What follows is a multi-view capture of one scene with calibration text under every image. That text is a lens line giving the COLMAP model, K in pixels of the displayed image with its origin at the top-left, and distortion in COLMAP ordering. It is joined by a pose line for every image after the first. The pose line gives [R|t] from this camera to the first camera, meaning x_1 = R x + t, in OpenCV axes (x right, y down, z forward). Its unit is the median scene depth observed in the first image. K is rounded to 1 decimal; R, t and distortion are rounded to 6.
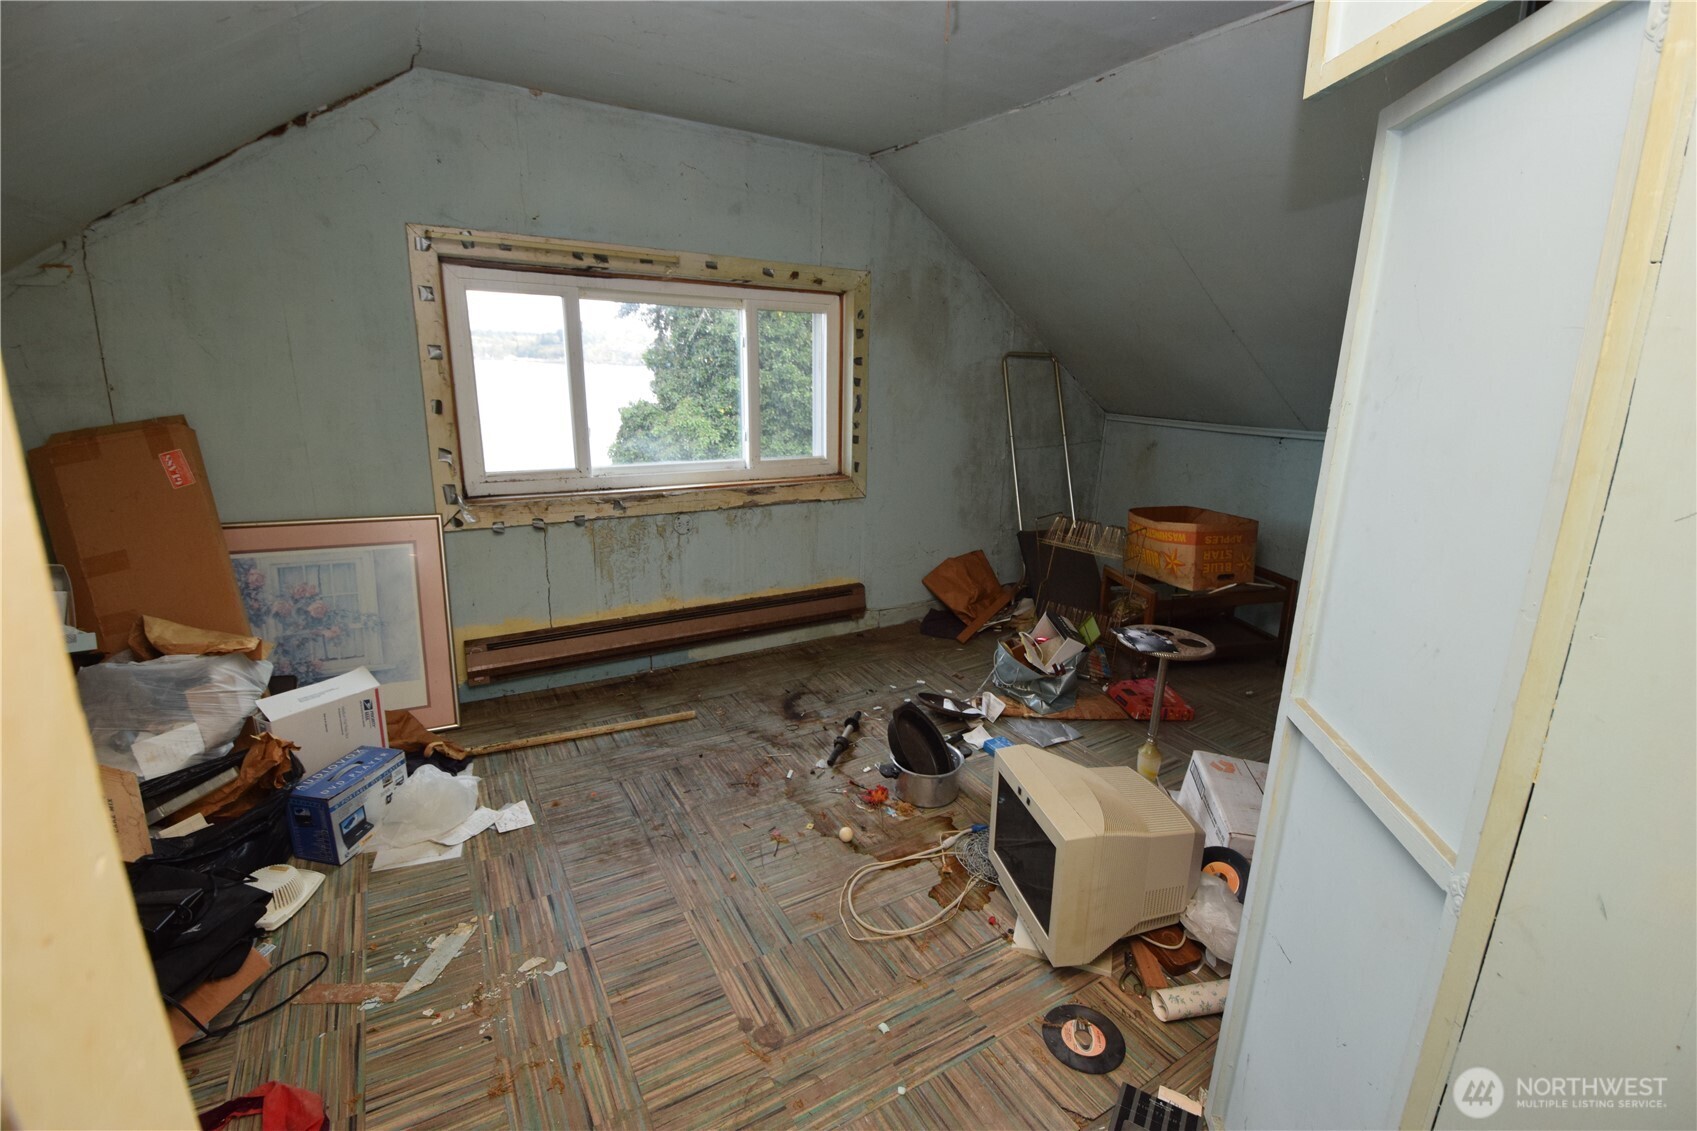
lens RADIAL K [[742.5, 0, 862.3], [0, 742.5, 560.5], [0, 0, 1]] dist [0.004185, -0.016334]
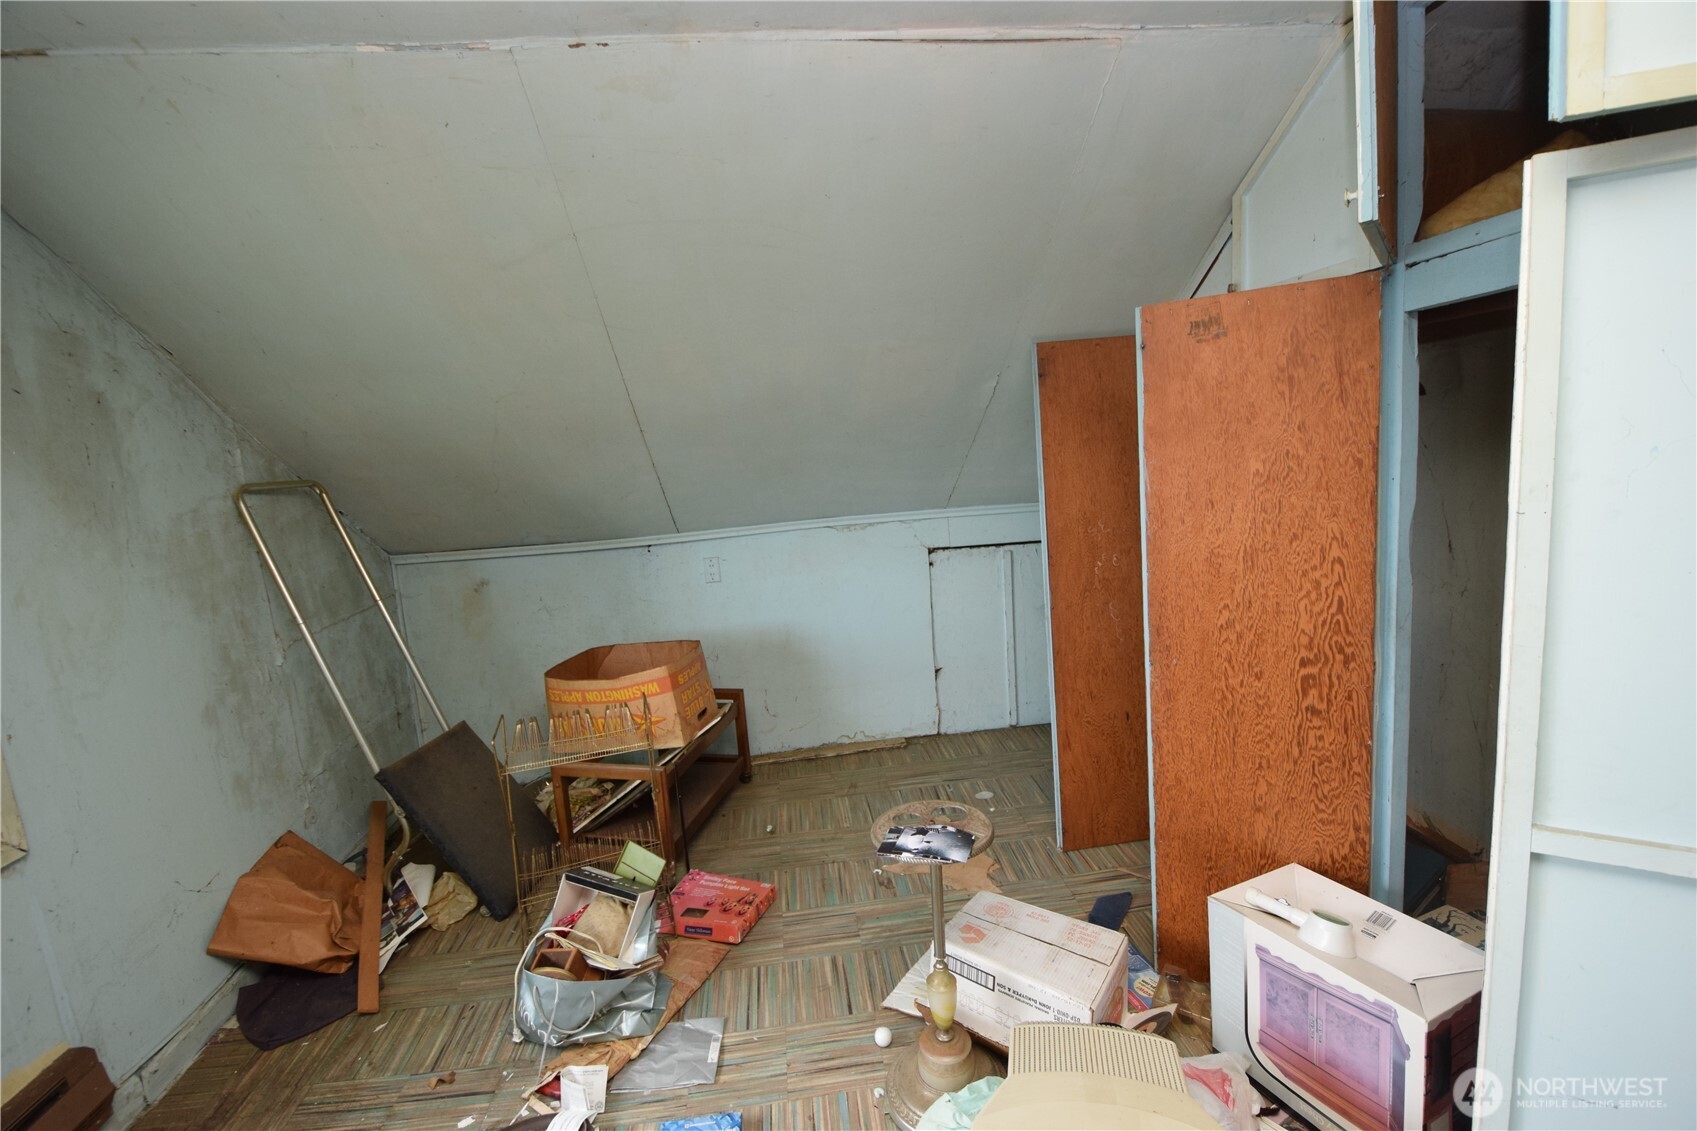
lens RADIAL K [[742.5, 0, 850.3], [0, 742.5, 556.2], [0, 0, 1]] dist [0.004185, -0.016334]
pose [[0.417617, -0.186359, 0.889307, -0.166481], [0.309452, 0.949401, 0.053634, -0.154323], [-0.854304, 0.252799, 0.454155, 0.480523]]
